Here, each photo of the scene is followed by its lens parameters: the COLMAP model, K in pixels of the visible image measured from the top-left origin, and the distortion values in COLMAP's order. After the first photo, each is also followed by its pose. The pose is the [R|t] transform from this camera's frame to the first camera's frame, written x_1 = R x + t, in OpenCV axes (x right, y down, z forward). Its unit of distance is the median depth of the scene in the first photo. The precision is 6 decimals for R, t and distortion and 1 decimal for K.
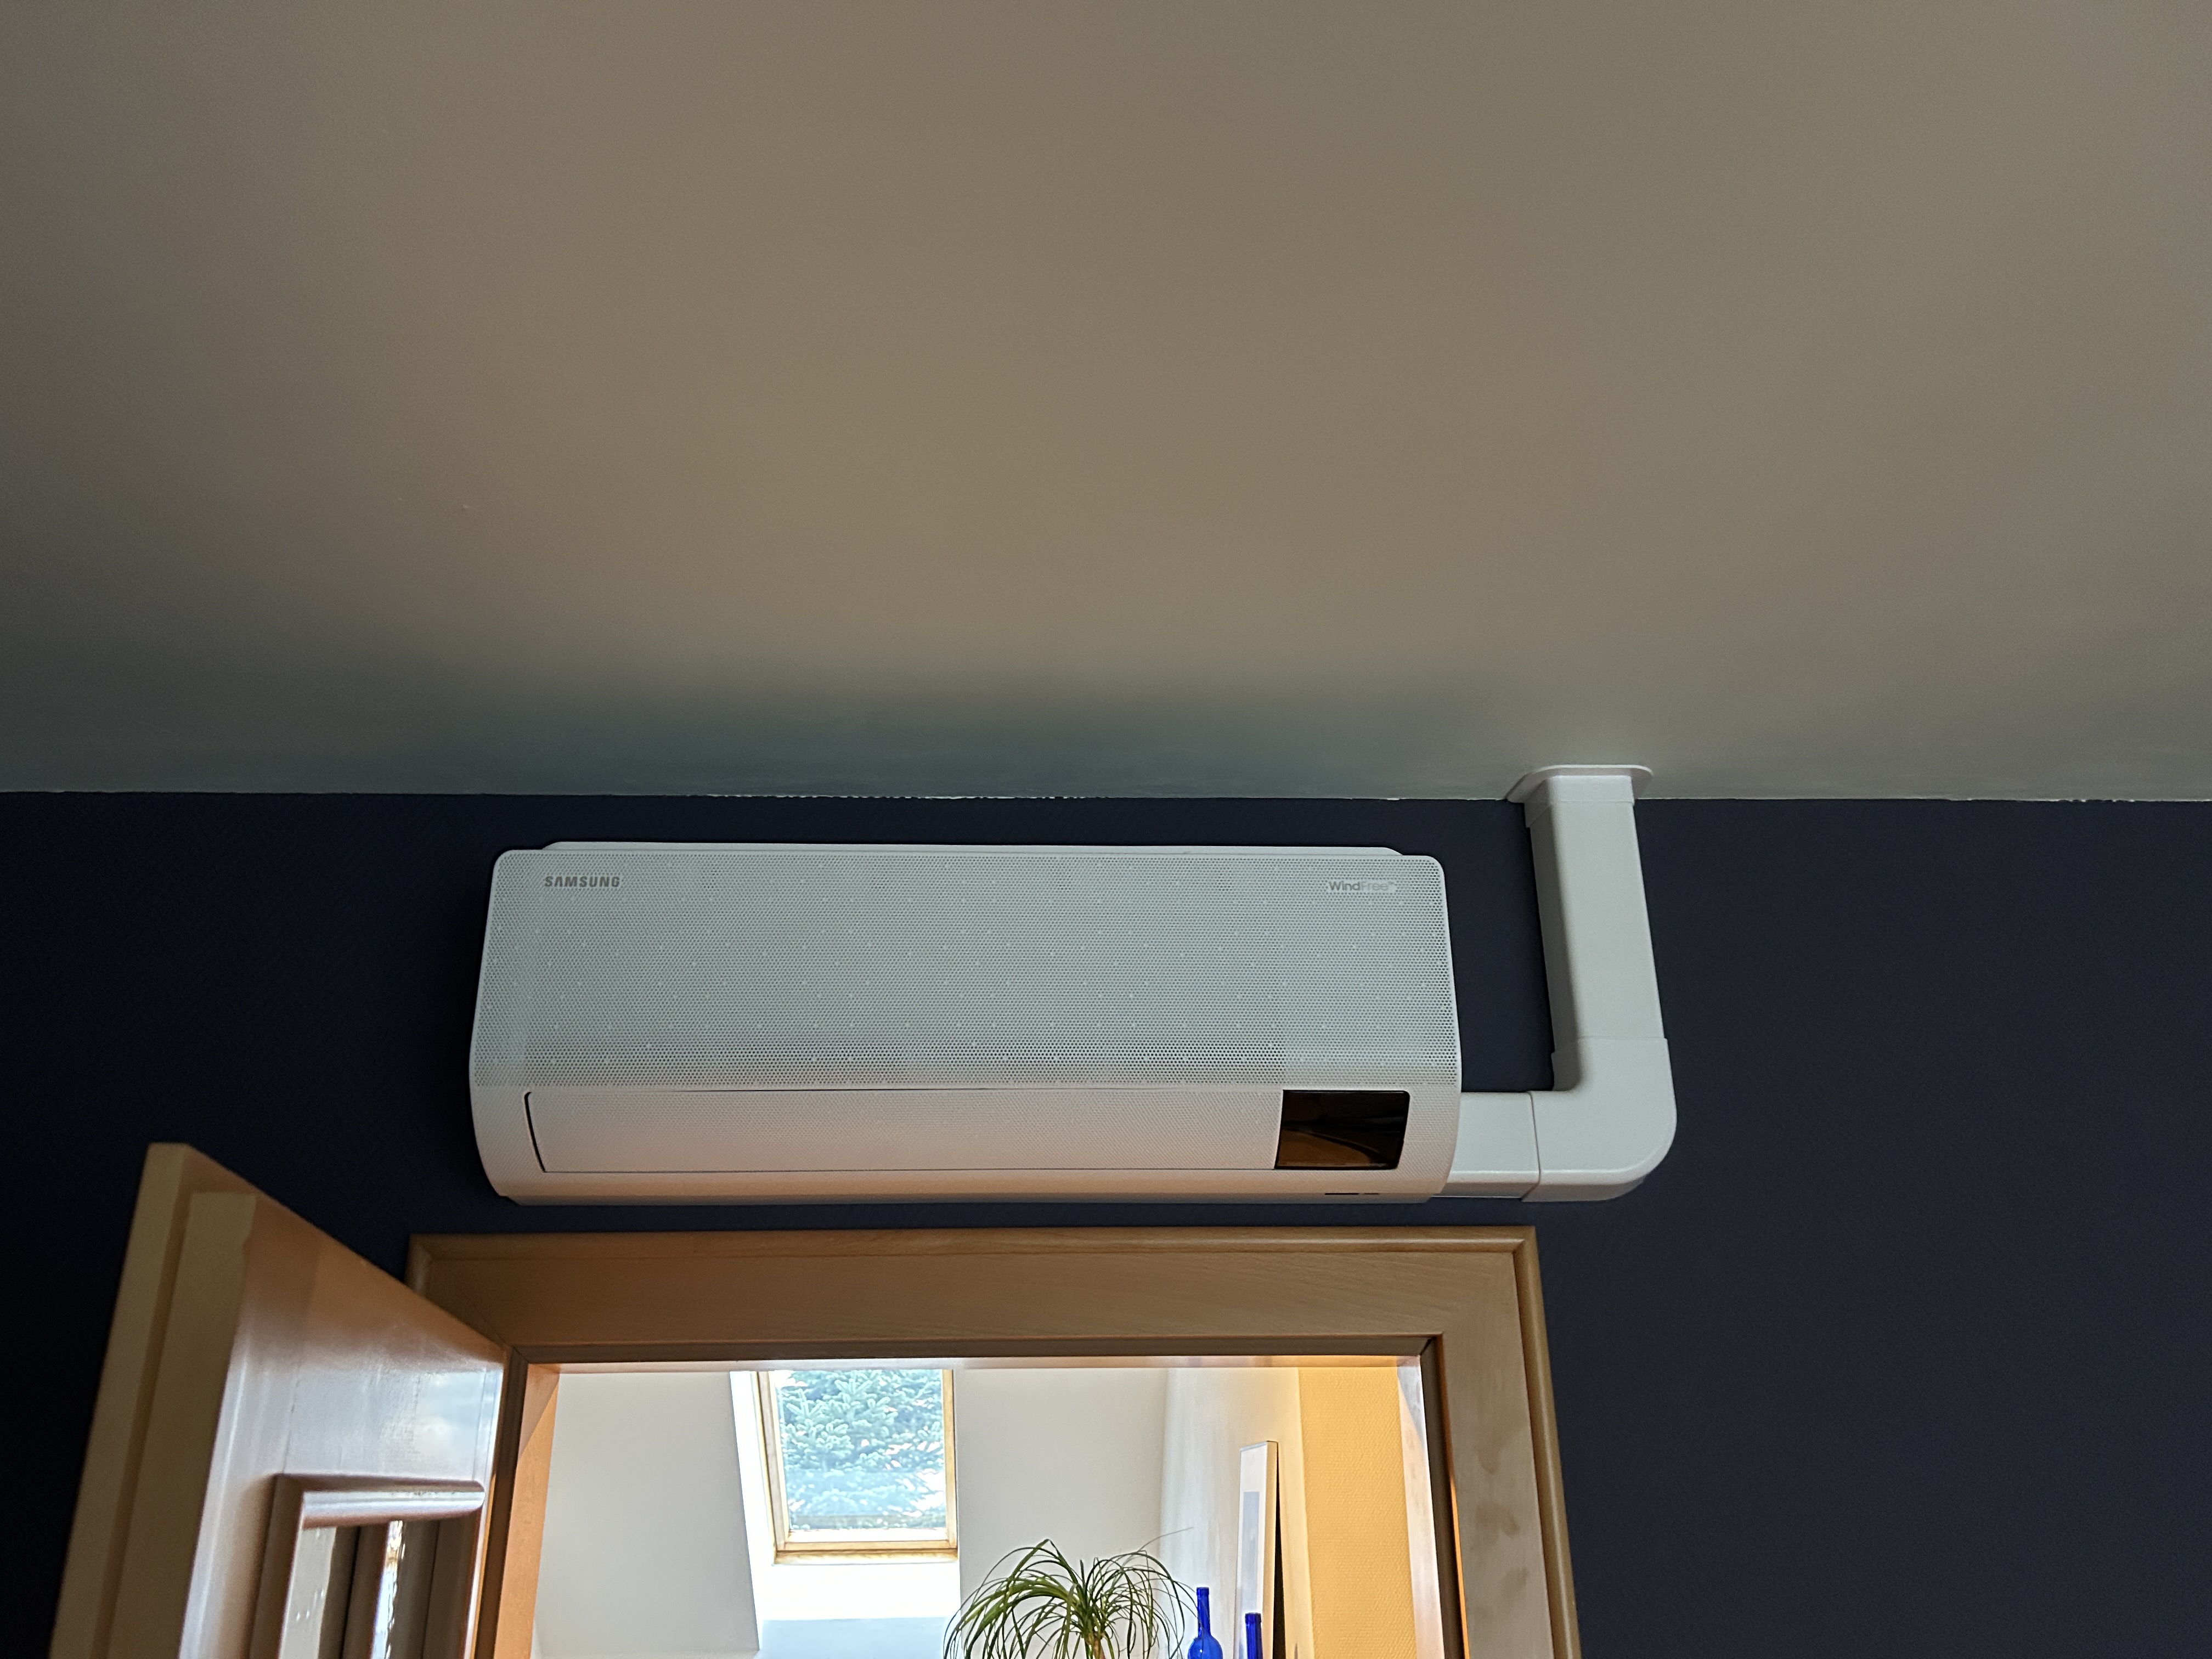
lens RADIAL K [[1685.9, 0, 1109.7], [0, 1685.9, 836.8], [0, 0, 1]] dist [0.055714, -0.066357]
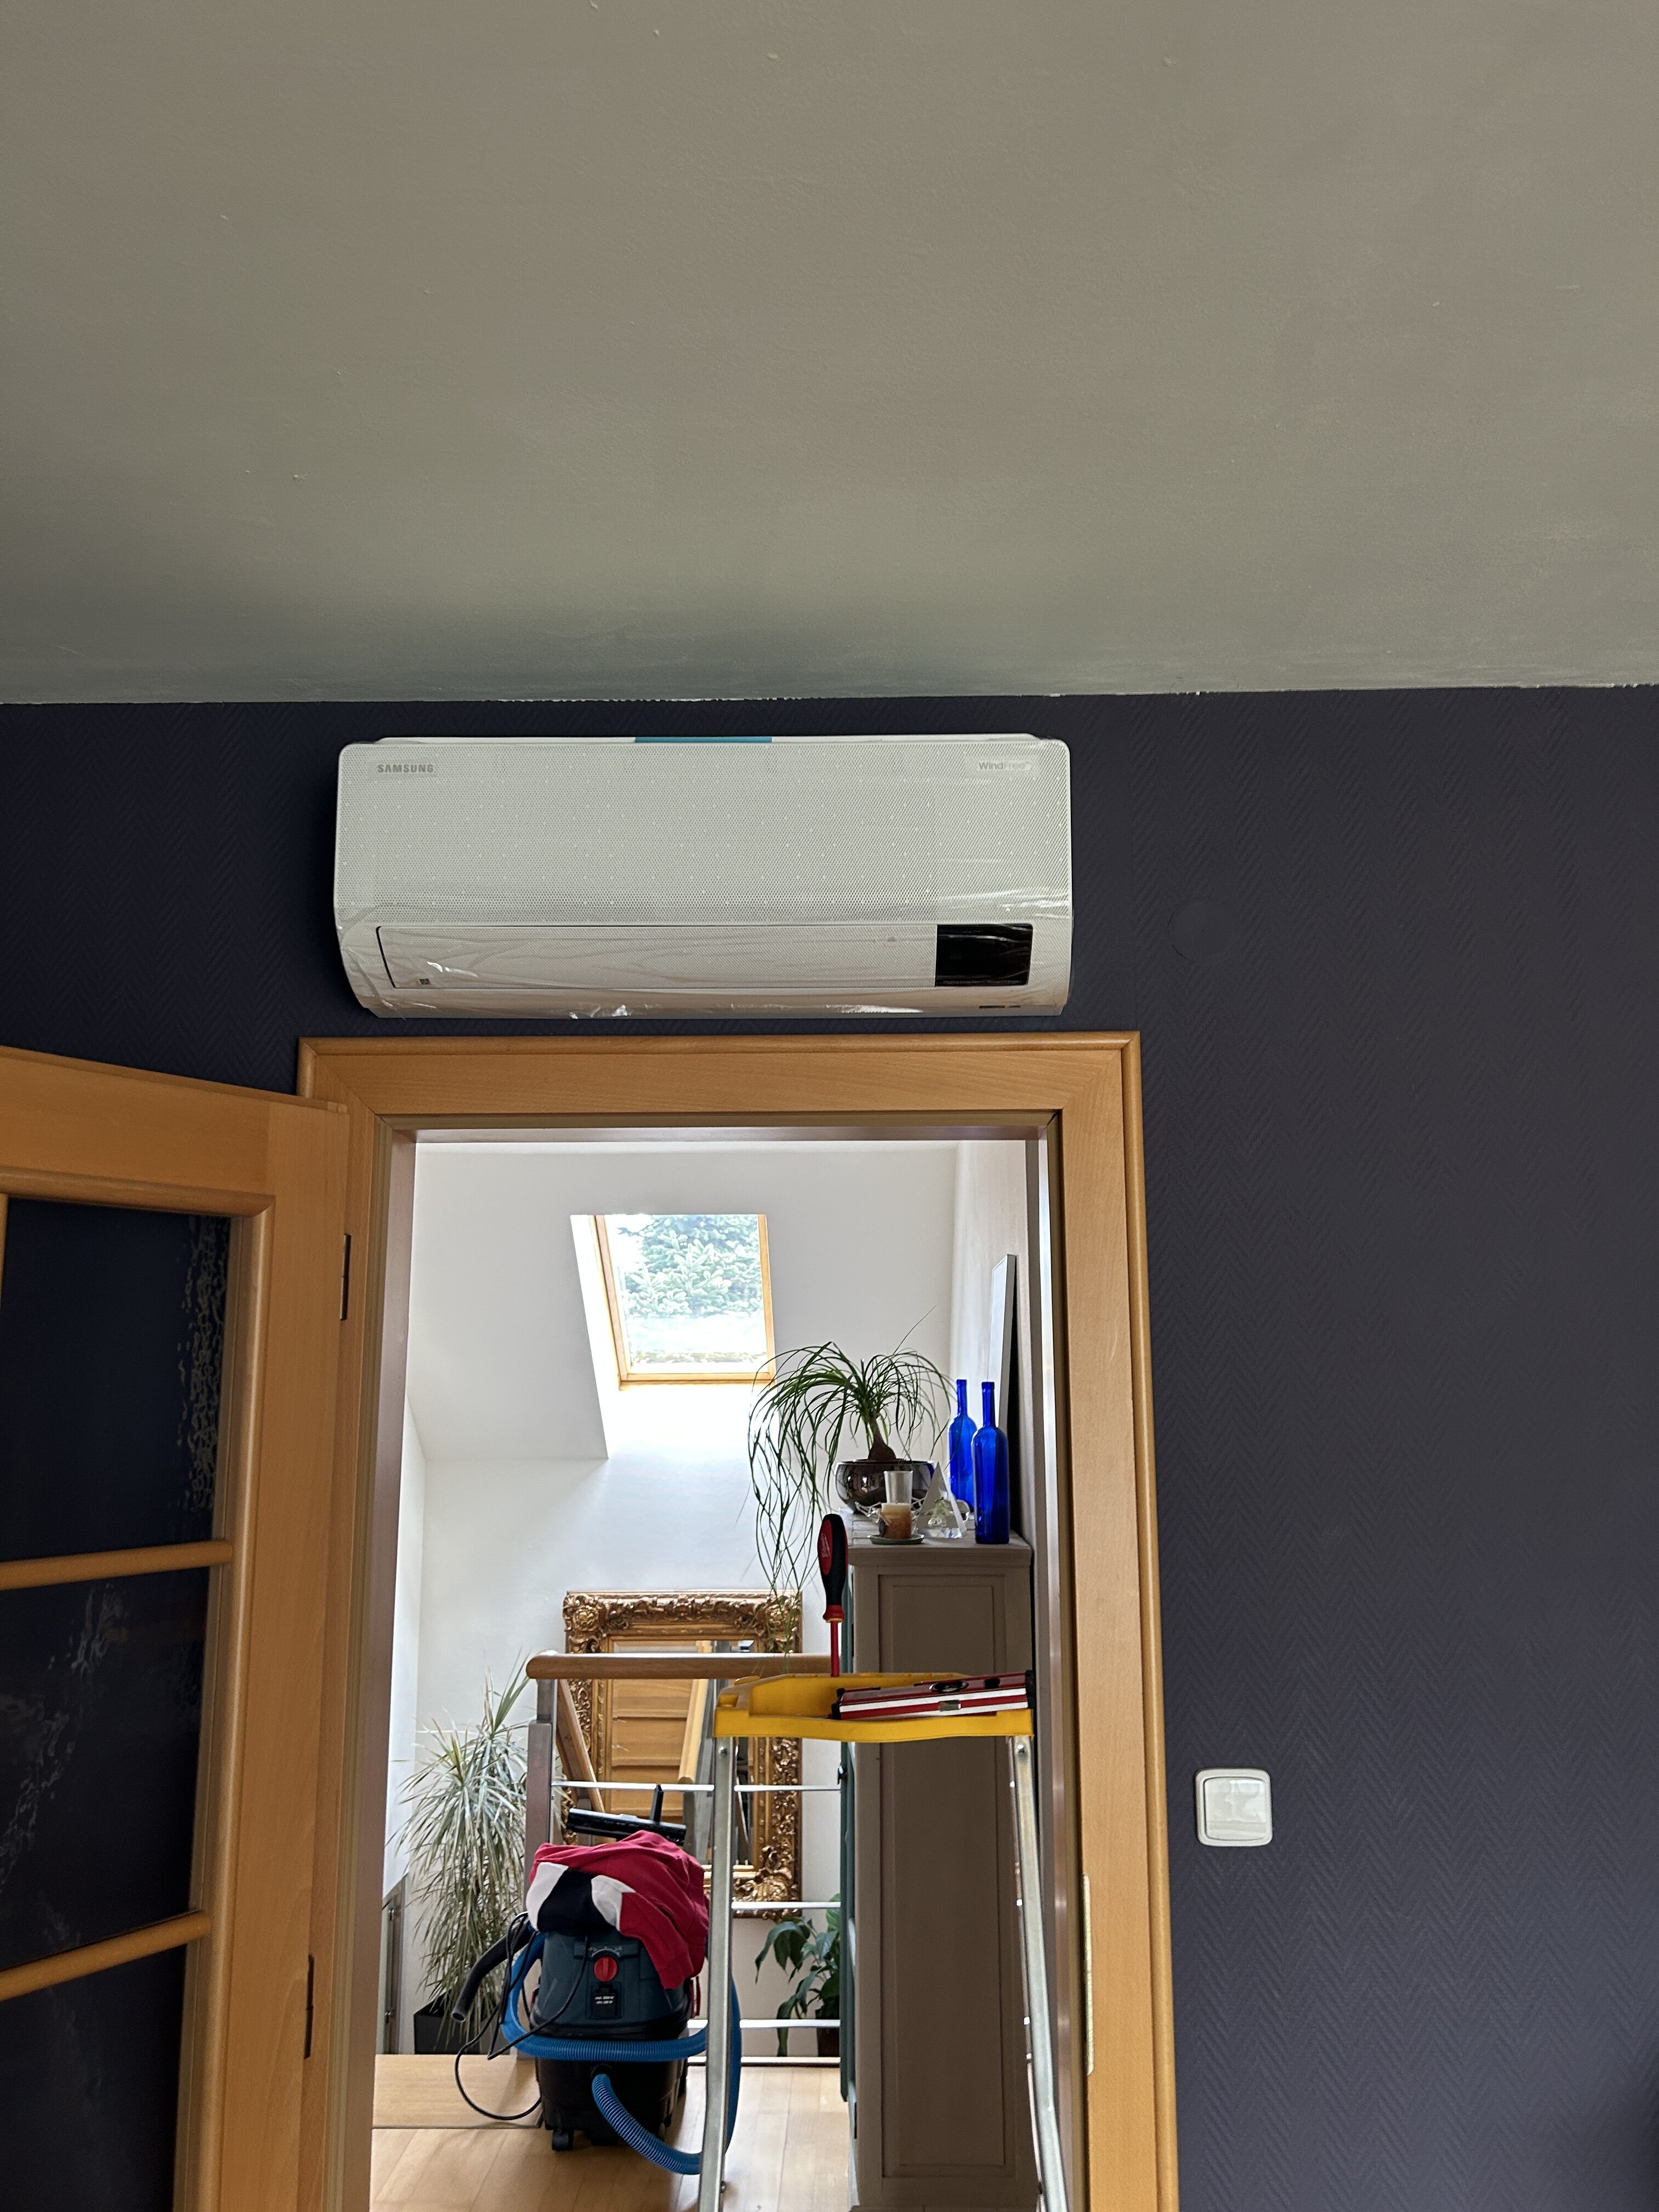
lens RADIAL K [[1685.9, 0, 828.8], [0, 1685.9, 1107.6], [0, 0, 1]] dist [0.055714, -0.066357]
pose [[0.997673, 0.001352, -0.068171, 0.042833], [0.012917, 0.977950, 0.208438, 0.005664], [0.066950, -0.208834, 0.975657, -0.127052]]
